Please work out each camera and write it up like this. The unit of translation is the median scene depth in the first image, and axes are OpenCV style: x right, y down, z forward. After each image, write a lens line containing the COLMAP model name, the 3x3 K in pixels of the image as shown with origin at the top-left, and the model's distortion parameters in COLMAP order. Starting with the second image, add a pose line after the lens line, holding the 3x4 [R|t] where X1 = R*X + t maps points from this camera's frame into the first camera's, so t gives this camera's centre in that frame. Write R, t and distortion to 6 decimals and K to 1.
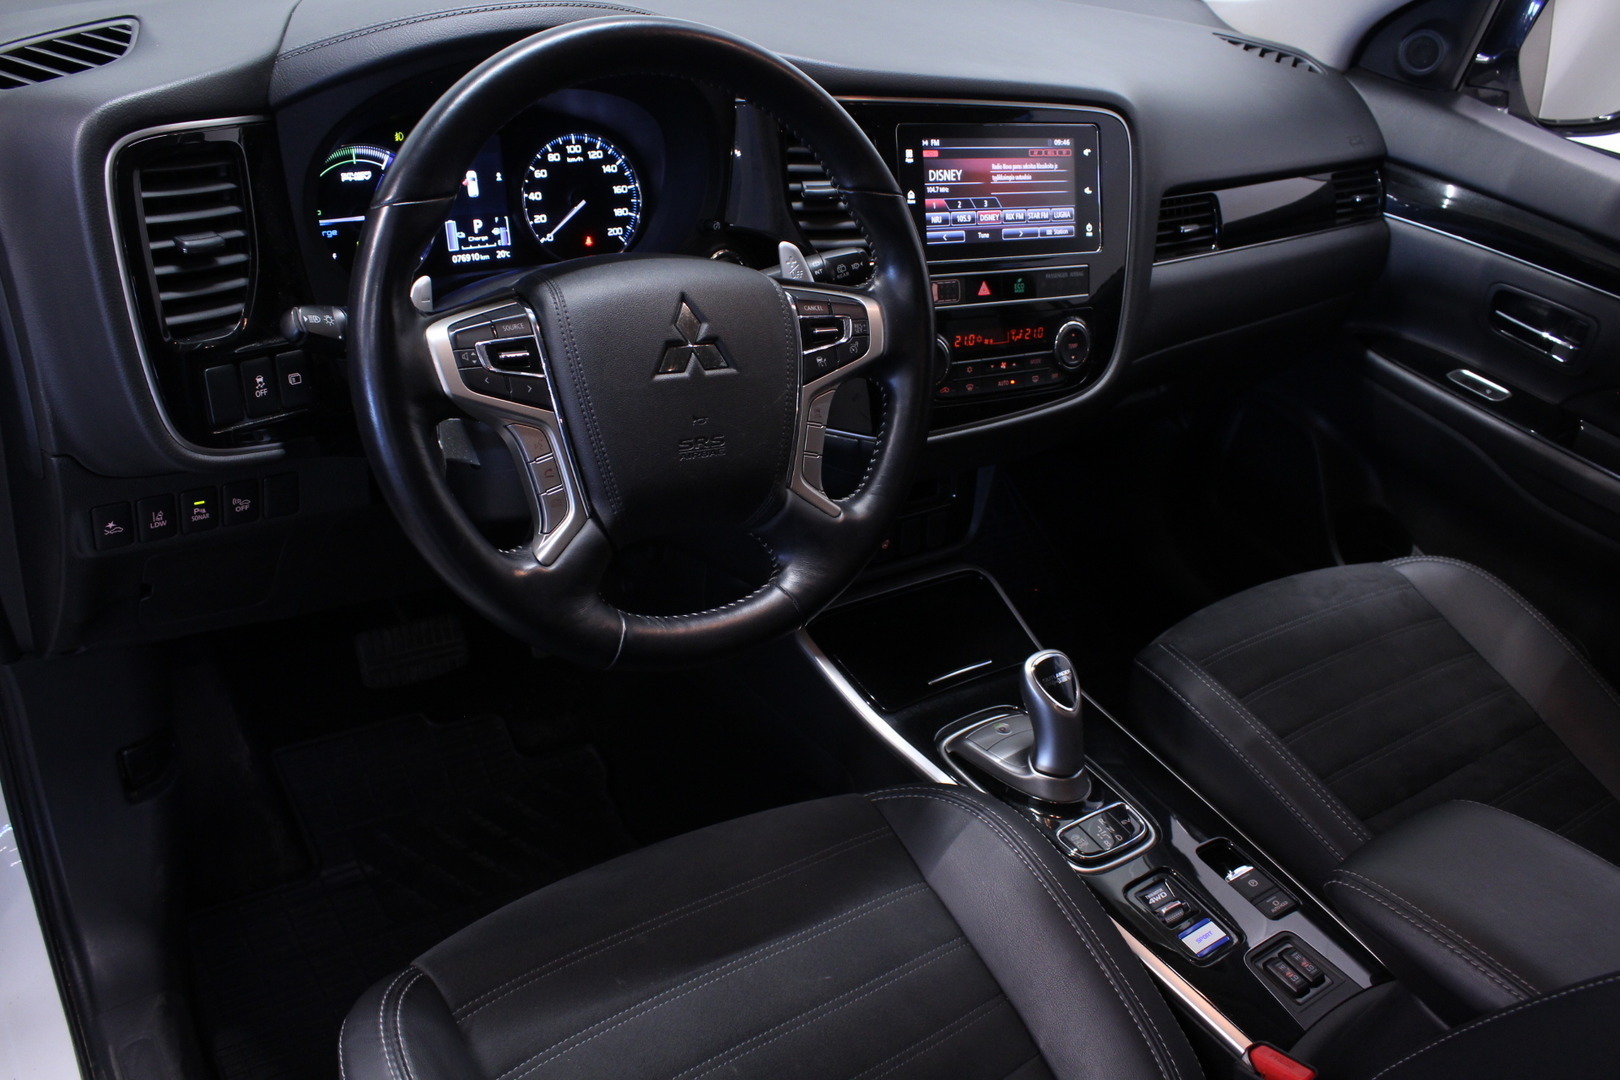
lens RADIAL K [[1351.8, 0, 819.0], [0, 1351.8, 542.3], [0, 0, 1]] dist [-0.122527, 0.038073]
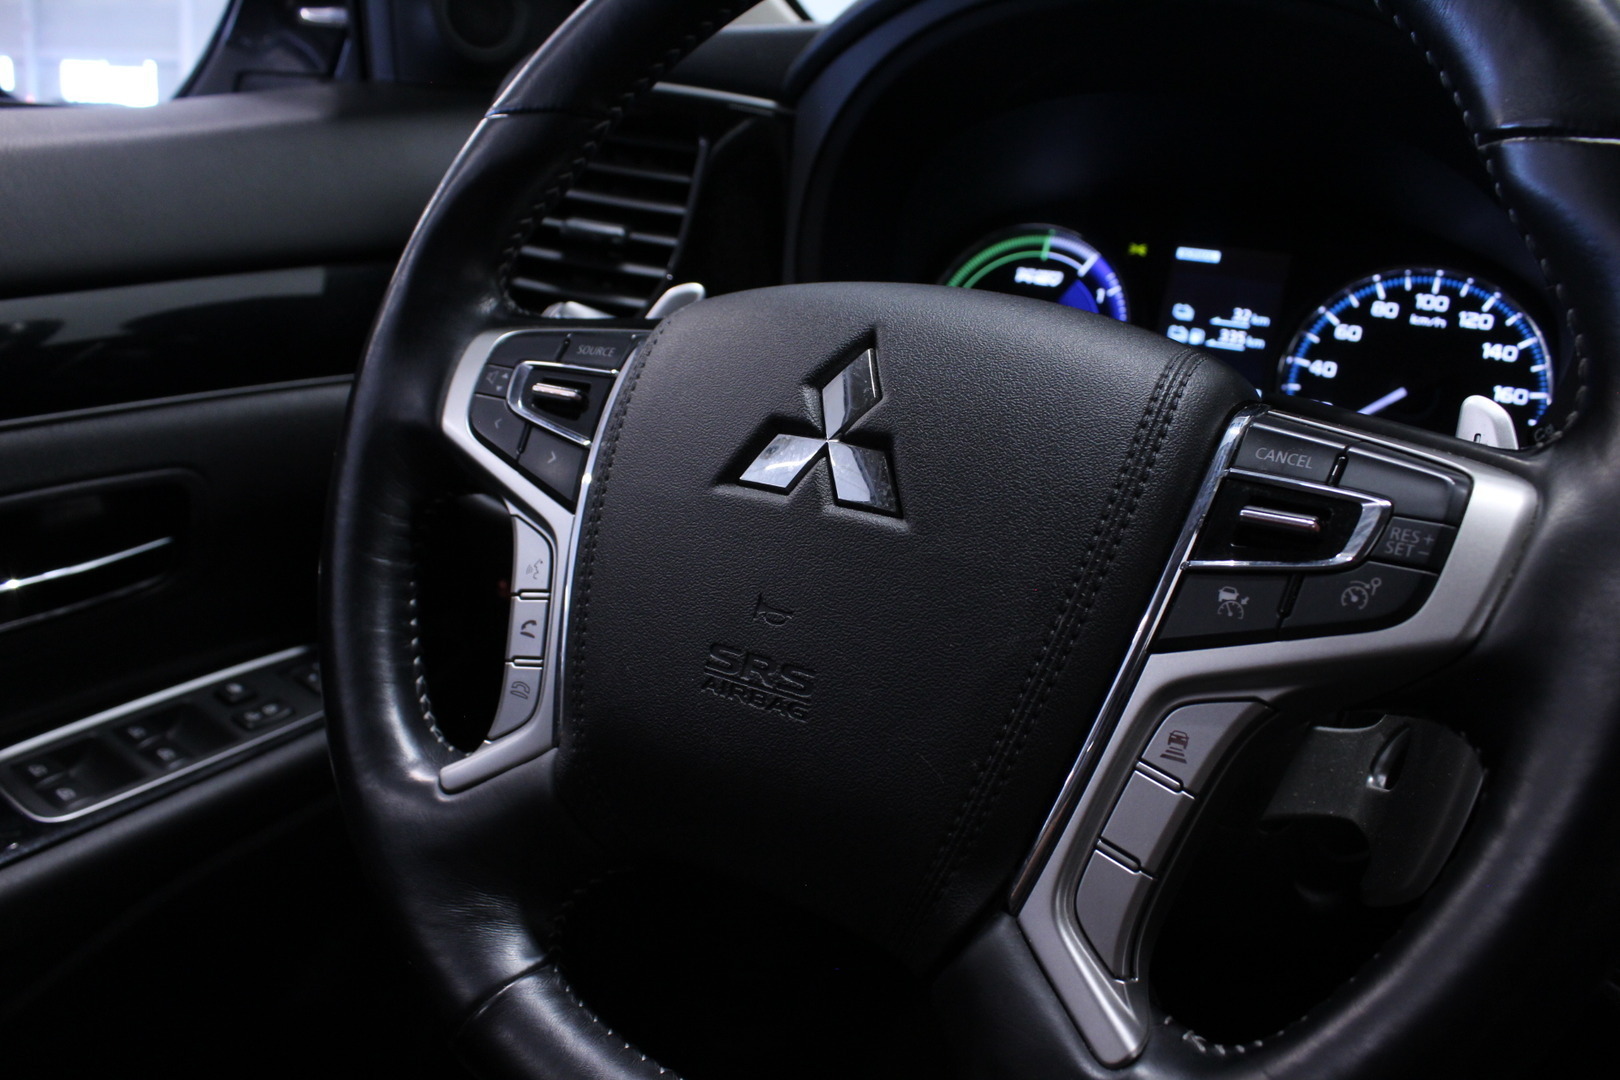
lens RADIAL K [[1351.8, 0, 819.9], [0, 1351.8, 540.6], [0, 0, 1]] dist [-0.122527, 0.038073]
pose [[0.366096, 0.164870, -0.915856, 0.208118], [-0.473543, 0.880231, -0.030834, -0.079048], [0.801081, 0.444986, 0.400322, 0.615353]]
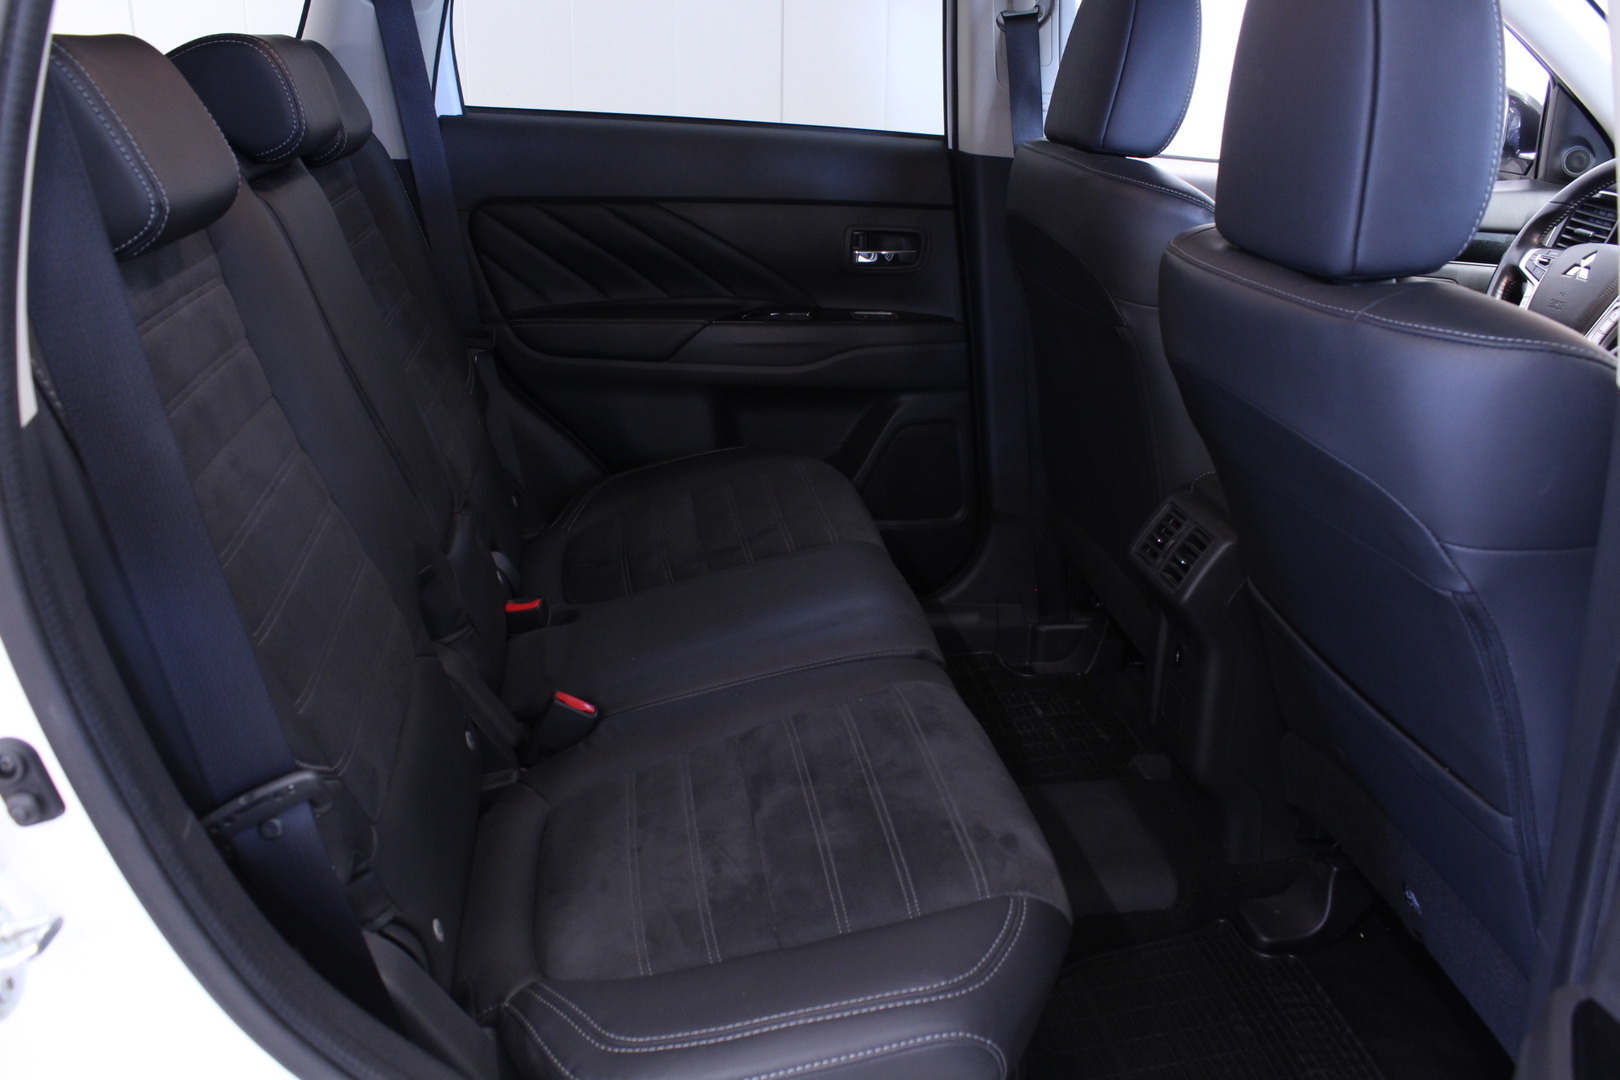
lens RADIAL K [[1351.8, 0, 808.6], [0, 1351.8, 540.2], [0, 0, 1]] dist [-0.122527, 0.038073]
pose [[-0.460997, 0.156436, -0.873504, 1.849163], [-0.548354, 0.723701, 0.419005, -0.009657], [0.697703, 0.672150, -0.247842, 0.681470]]
